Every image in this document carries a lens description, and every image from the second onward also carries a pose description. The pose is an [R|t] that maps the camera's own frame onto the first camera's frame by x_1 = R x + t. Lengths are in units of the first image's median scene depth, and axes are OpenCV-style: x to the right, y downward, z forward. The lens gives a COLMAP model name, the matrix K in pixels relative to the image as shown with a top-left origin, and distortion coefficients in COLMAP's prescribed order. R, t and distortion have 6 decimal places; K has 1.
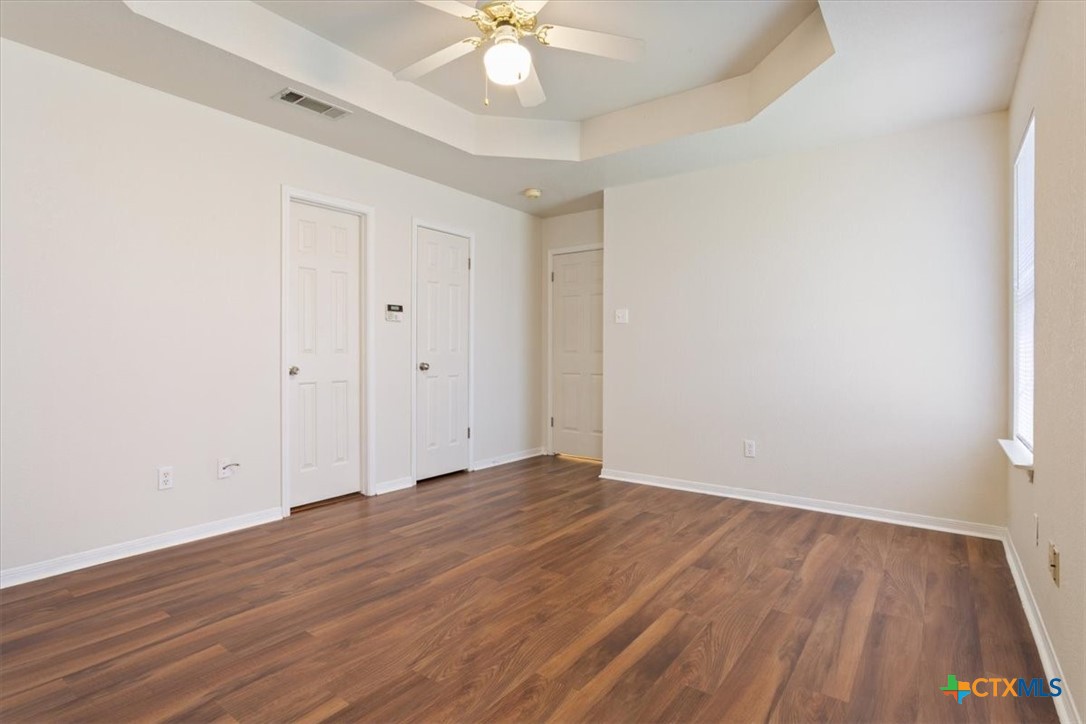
lens RADIAL K [[560.1, 0, 547.7], [0, 560.1, 349.1], [0, 0, 1]] dist [-0.026601, 0.000250]
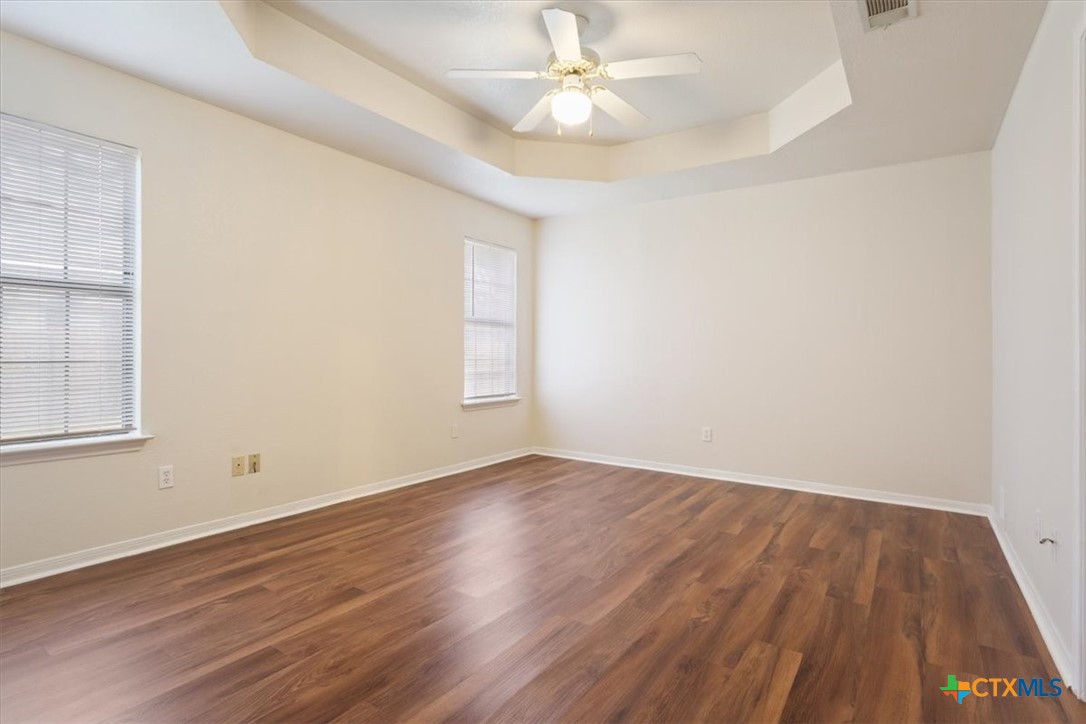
lens RADIAL K [[560.1, 0, 547.7], [0, 560.1, 349.1], [0, 0, 1]] dist [-0.026601, 0.000250]
pose [[-0.999329, -0.016364, -0.032757, 0.011538], [-0.015968, 0.999796, -0.012337, 0.018176], [0.032952, -0.011805, -0.999387, 1.902495]]
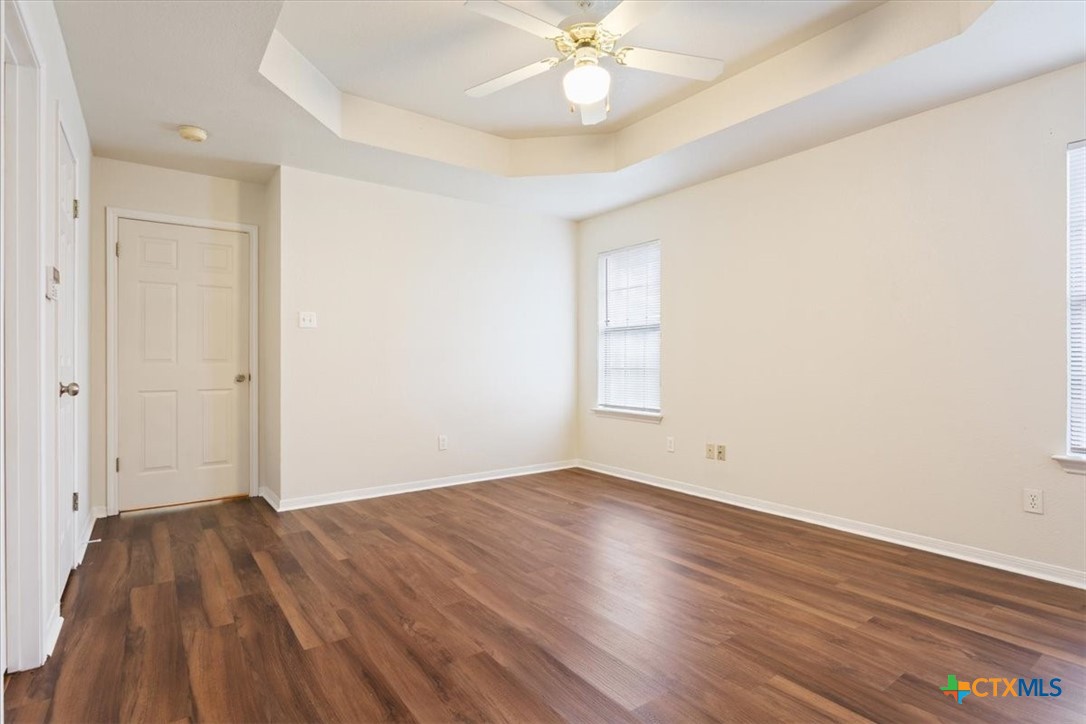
lens RADIAL K [[525.6, 0, 543.0], [0, 525.6, 362.0], [0, 0, 1]] dist [-0.016092, -0.000384]
pose [[0.306701, -0.008694, 0.951766, -0.908016], [0.000583, 0.999960, 0.008947, 0.001538], [-0.951806, -0.002189, 0.306694, 0.684890]]
